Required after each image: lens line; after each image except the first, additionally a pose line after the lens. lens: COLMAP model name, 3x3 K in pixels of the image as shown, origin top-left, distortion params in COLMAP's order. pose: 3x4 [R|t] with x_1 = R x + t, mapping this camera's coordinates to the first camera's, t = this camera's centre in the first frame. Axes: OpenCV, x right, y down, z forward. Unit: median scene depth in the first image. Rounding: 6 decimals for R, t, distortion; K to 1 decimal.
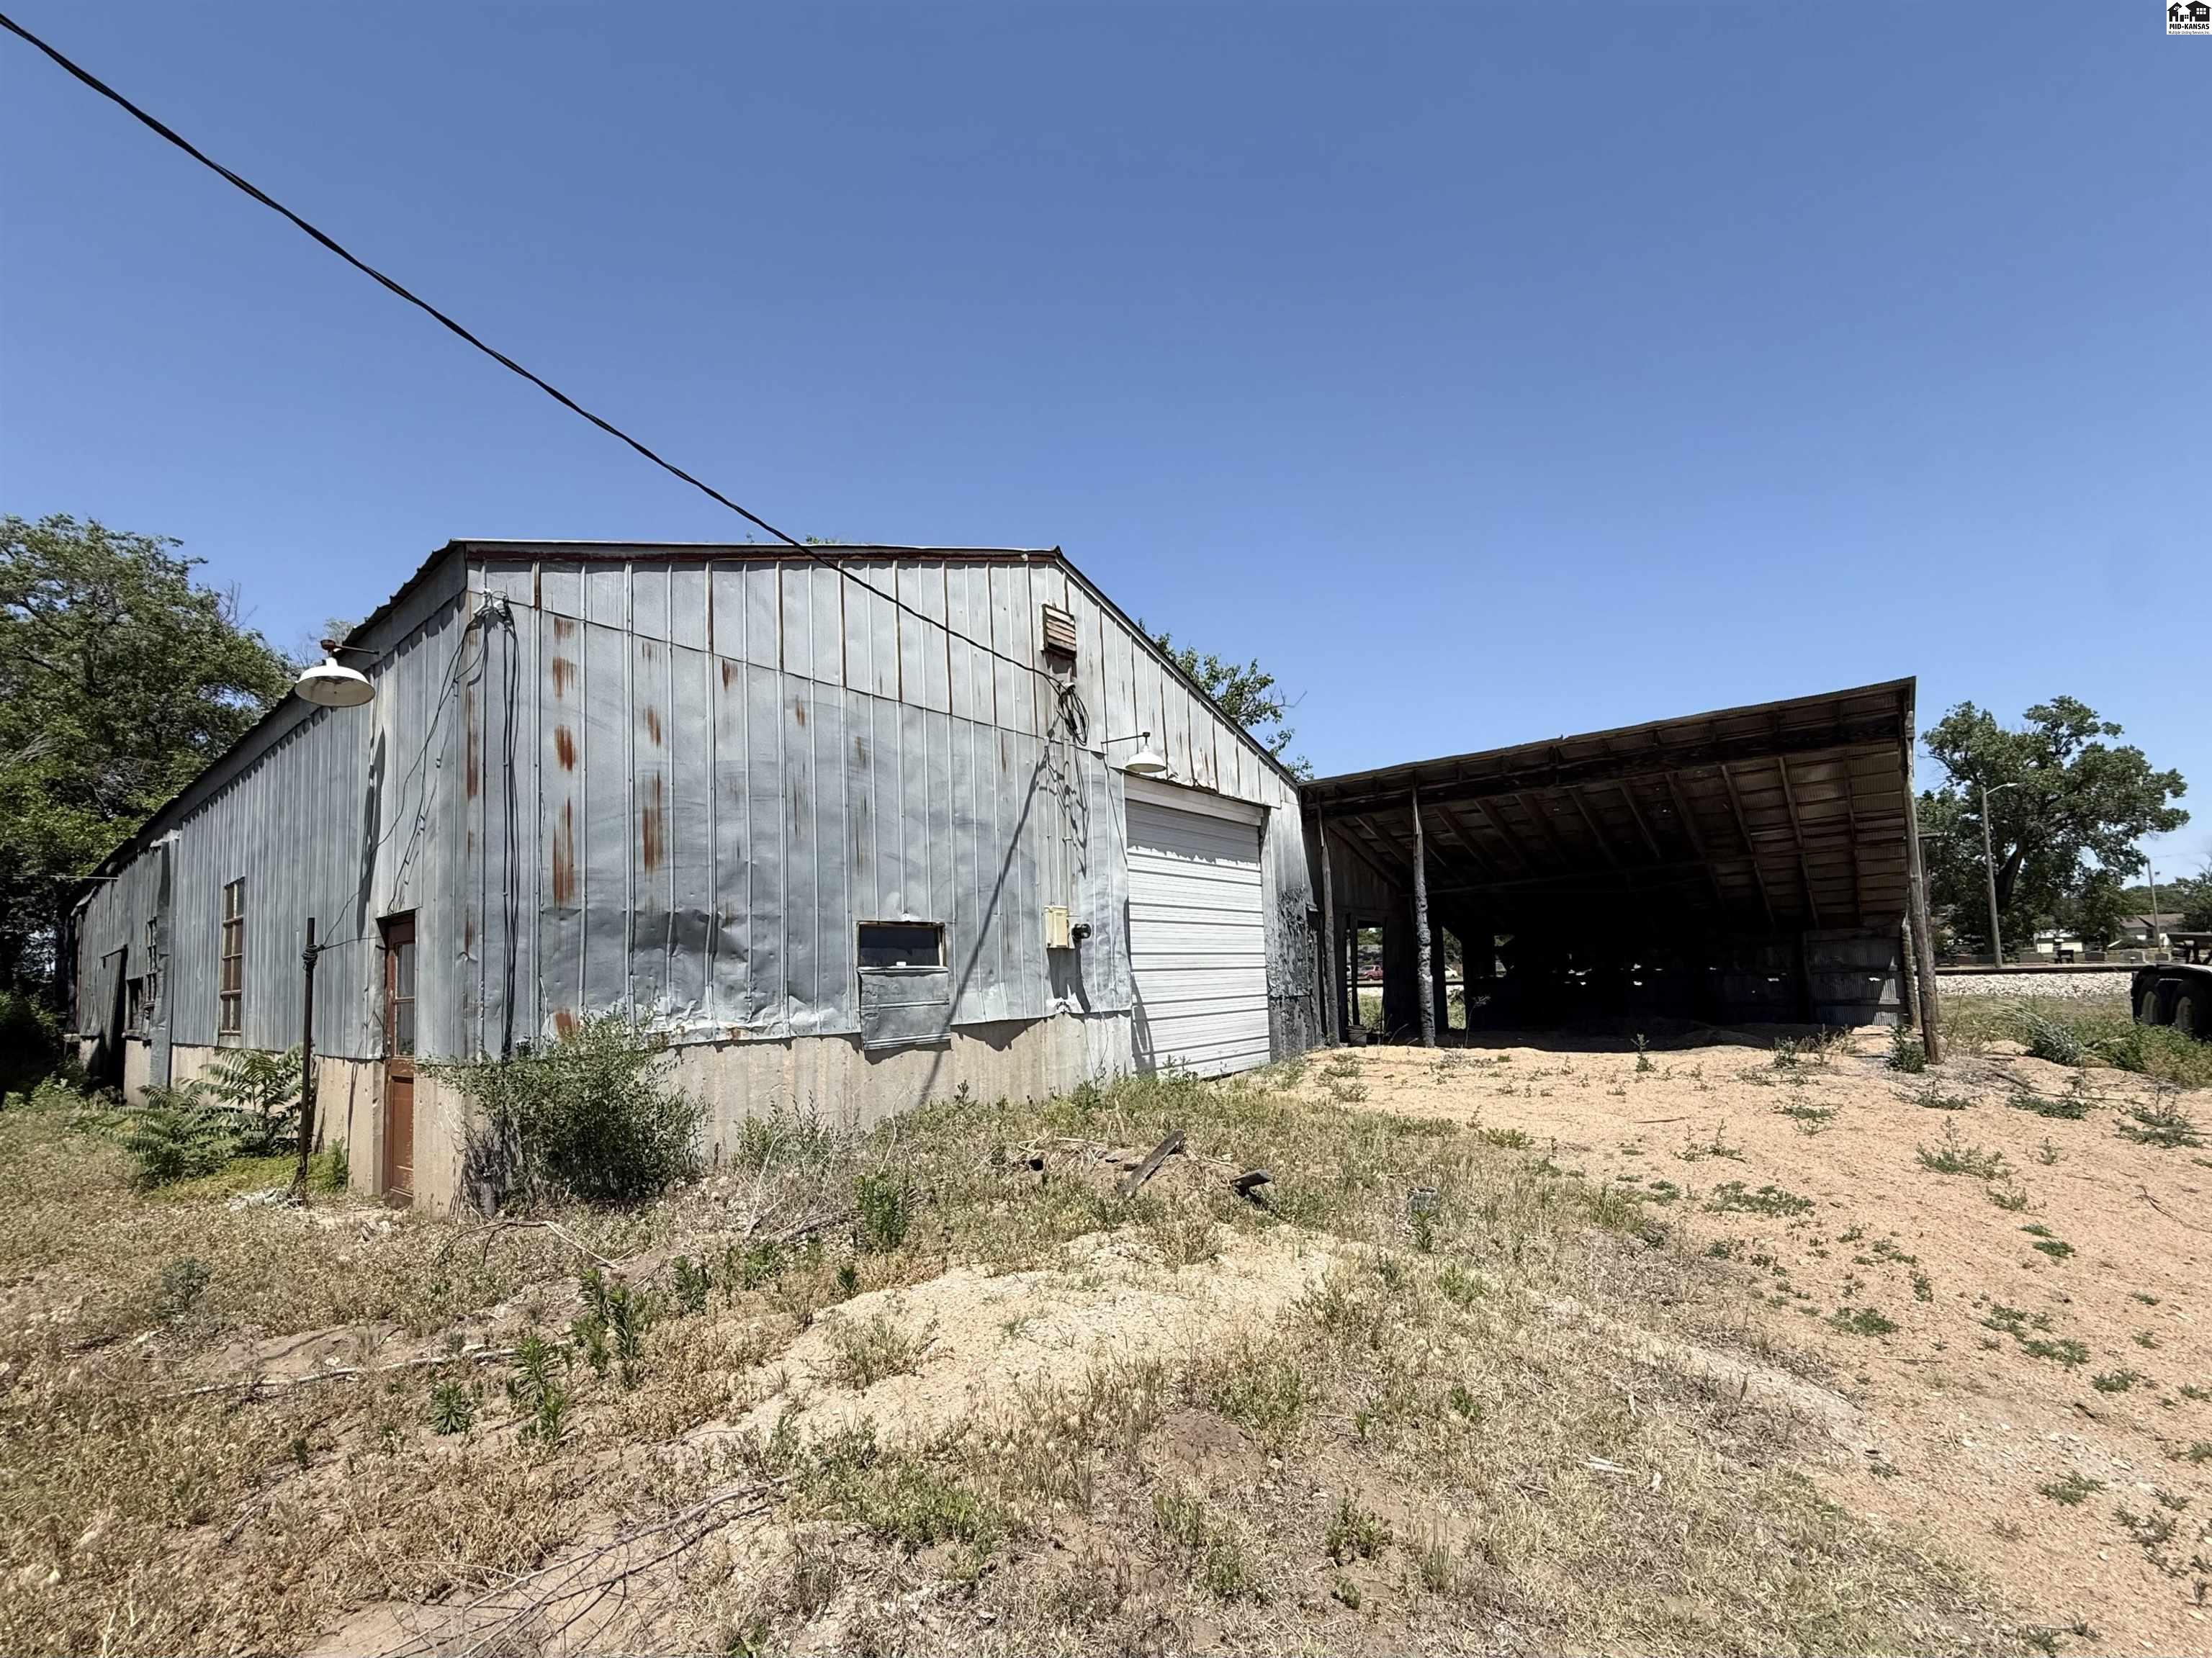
lens RADIAL K [[952.8, 0, 1084.2], [0, 952.8, 917.0], [0, 0, 1]] dist [0.000233, 0.000085]
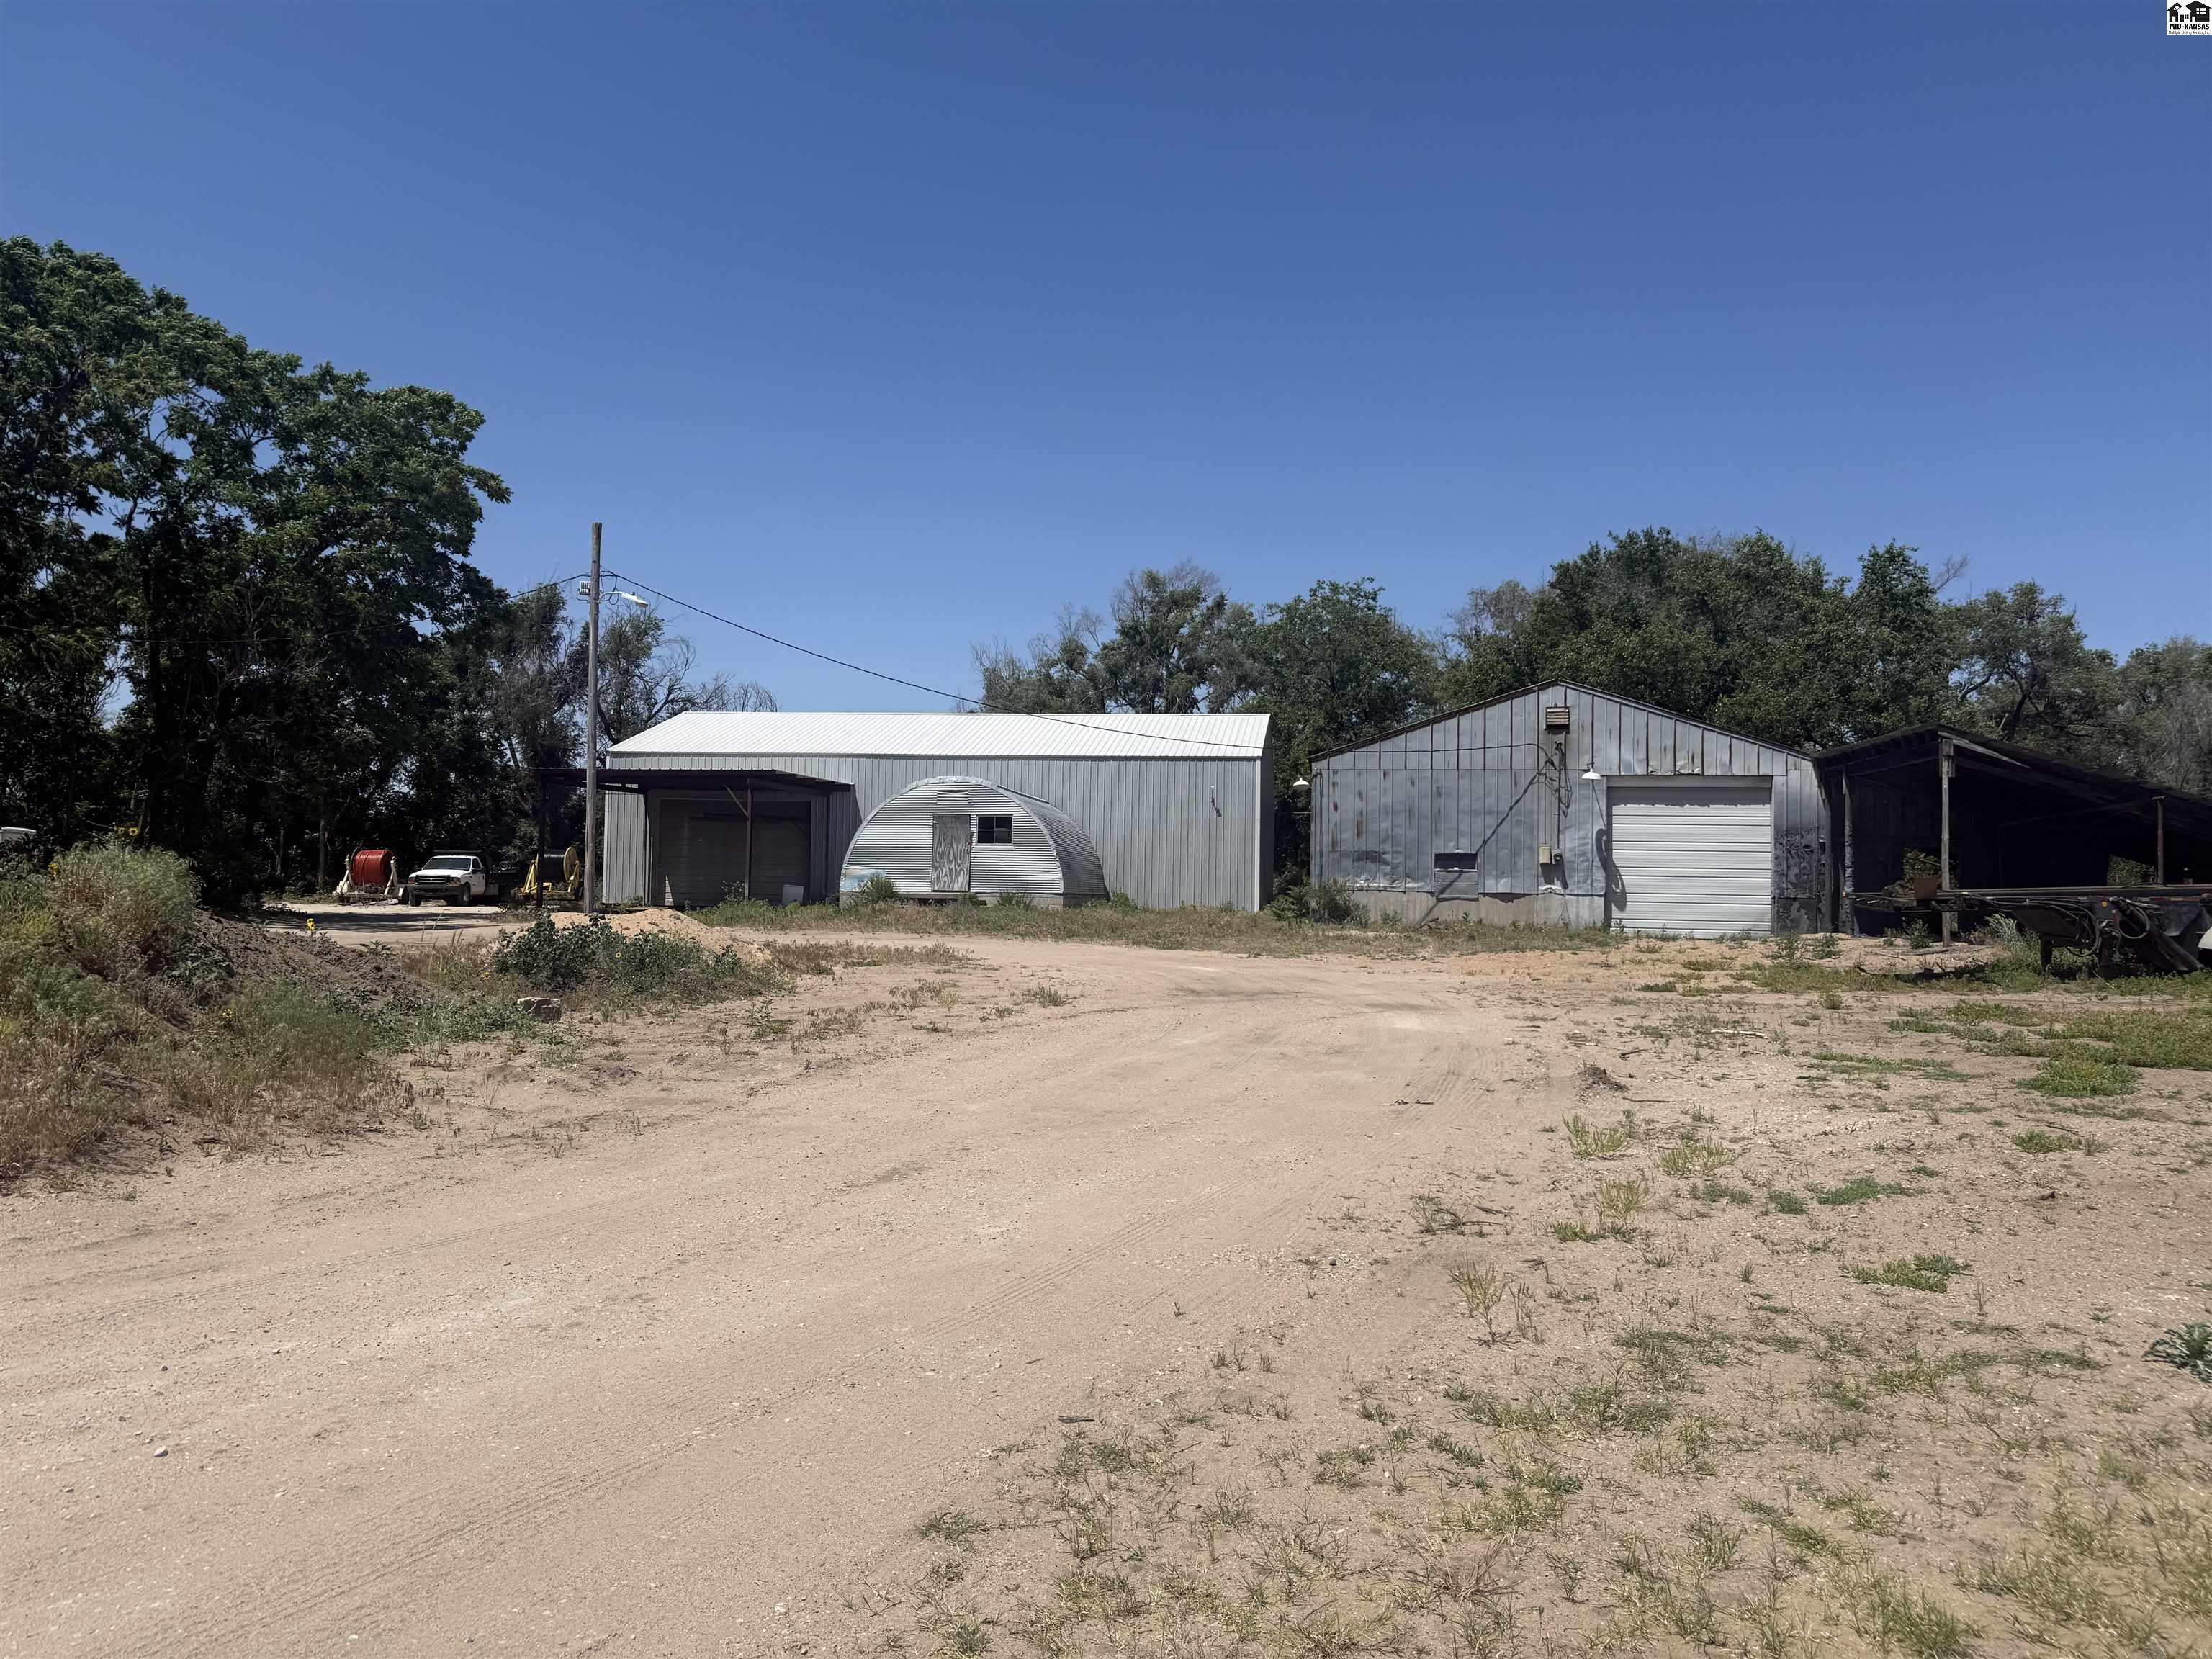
lens RADIAL K [[1521.3, 0, 1106.0], [0, 1521.3, 829.5], [0, 0, 1]] dist [0.006907, 0.001163]
pose [[0.518939, 0.009050, -0.854763, 2.875282], [0.019195, 0.999568, 0.022237, -0.168961], [0.854595, -0.027947, 0.518542, -2.006703]]
